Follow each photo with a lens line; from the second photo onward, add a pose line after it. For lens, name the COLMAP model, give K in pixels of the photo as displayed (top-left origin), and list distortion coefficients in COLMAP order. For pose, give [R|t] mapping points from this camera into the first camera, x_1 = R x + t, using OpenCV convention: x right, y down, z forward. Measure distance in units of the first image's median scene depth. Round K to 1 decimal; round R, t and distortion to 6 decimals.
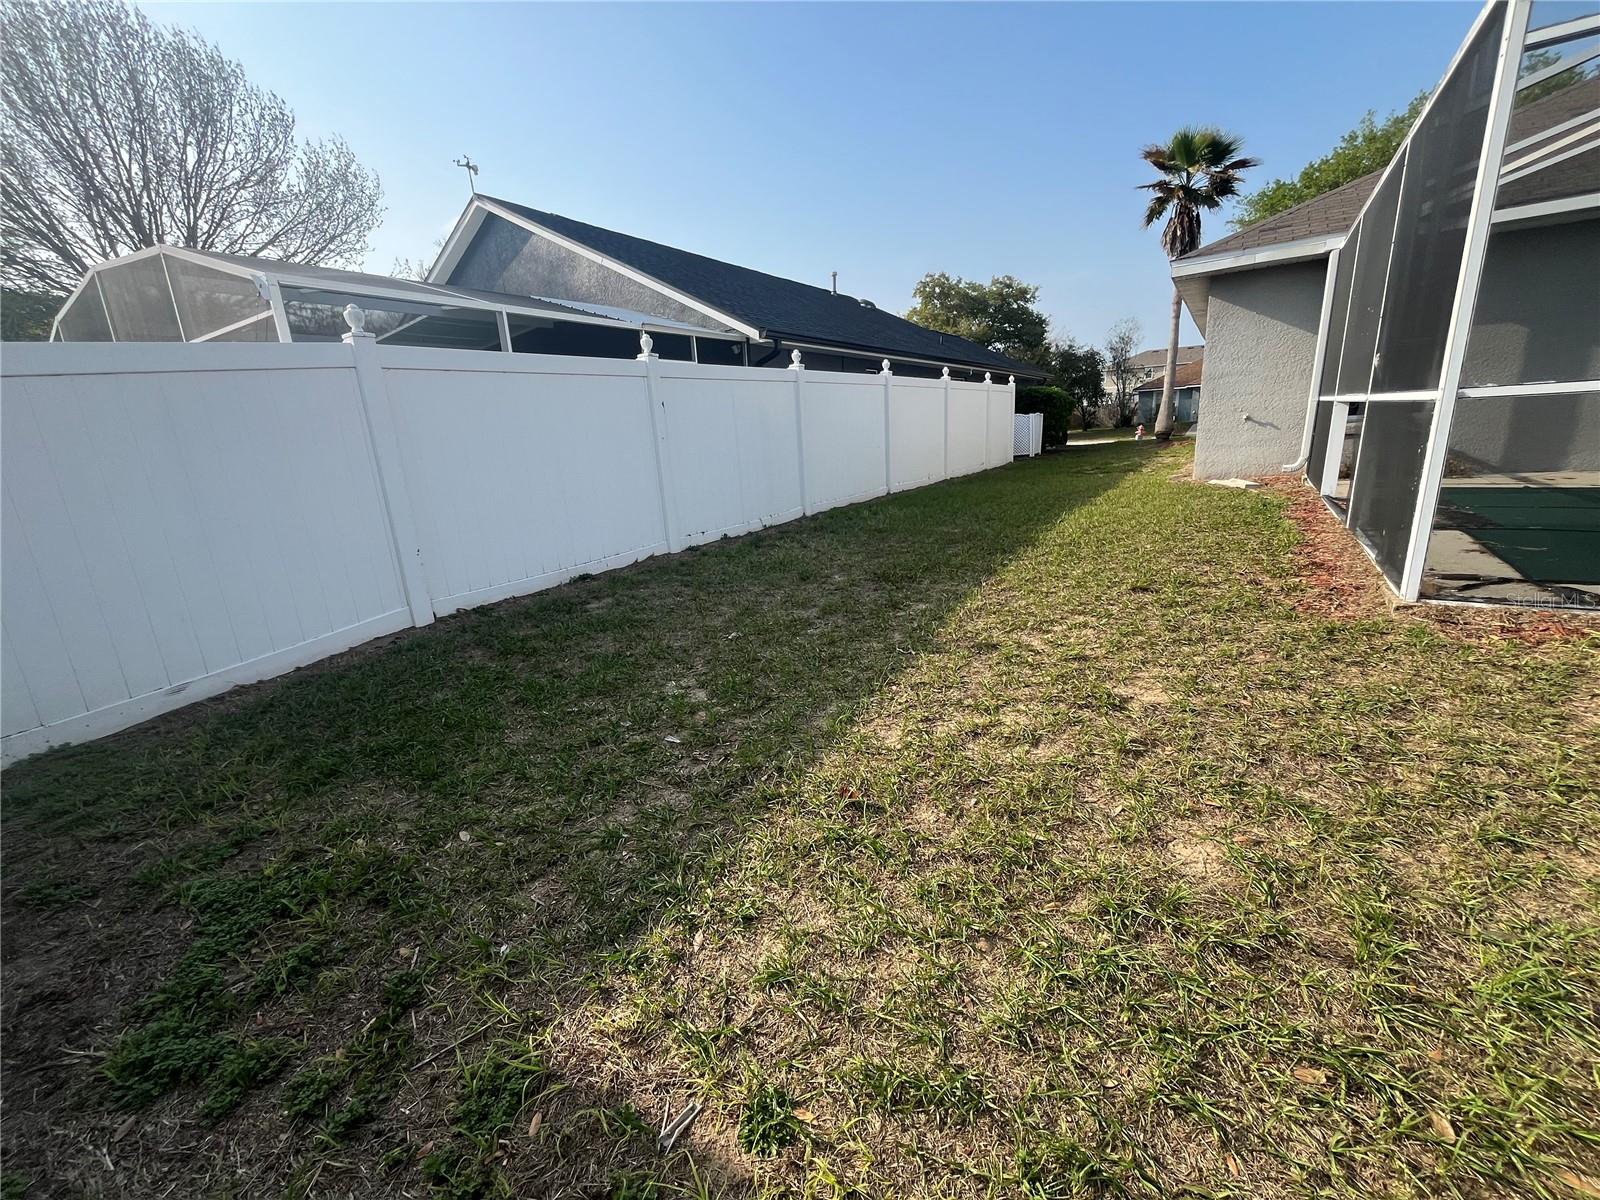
lens RADIAL K [[648.1, 0, 797.4], [0, 648.1, 597.6], [0, 0, 1]] dist [-0.001987, -0.000204]
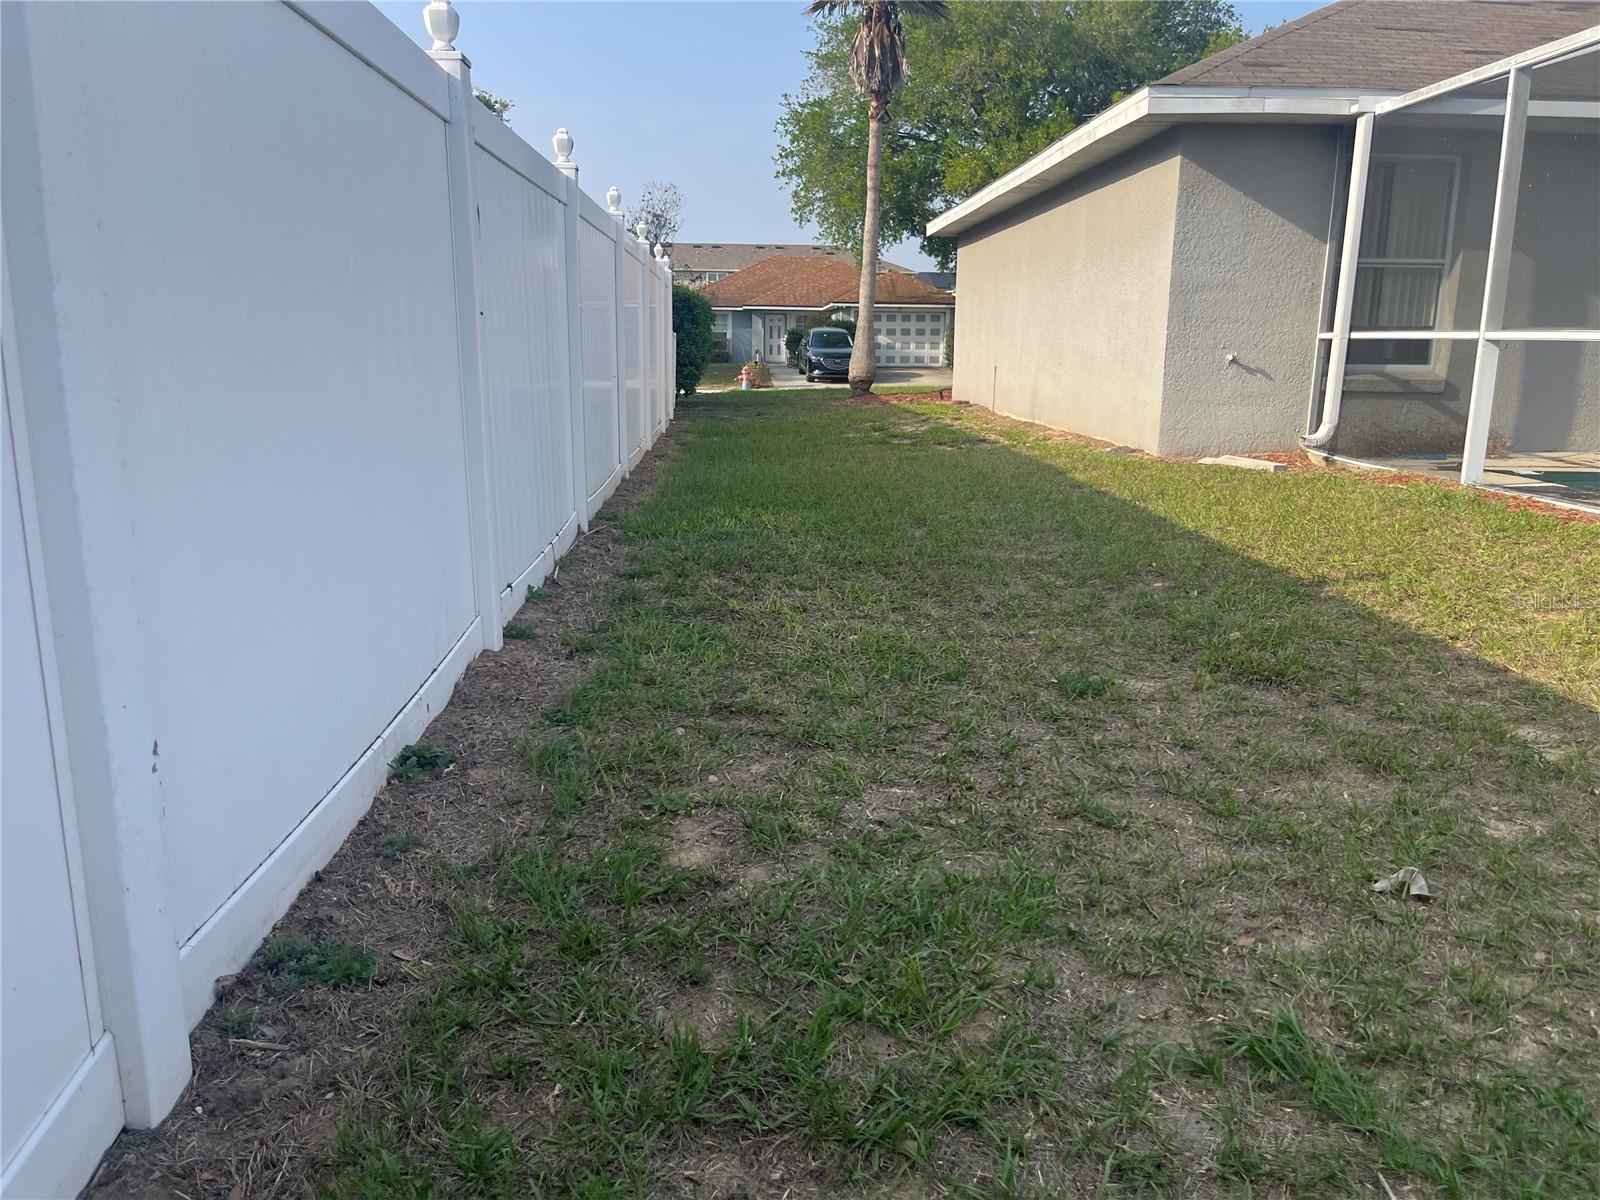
lens RADIAL K [[1228.1, 0, 800.0], [0, 1228.1, 600.0], [0, 0, 1]] dist [0.011844, 0.001811]
pose [[0.815471, -0.051822, 0.576474, -0.395354], [0.087031, 0.995639, -0.033609, -0.053349], [-0.572218, 0.077578, 0.816424, 0.350653]]
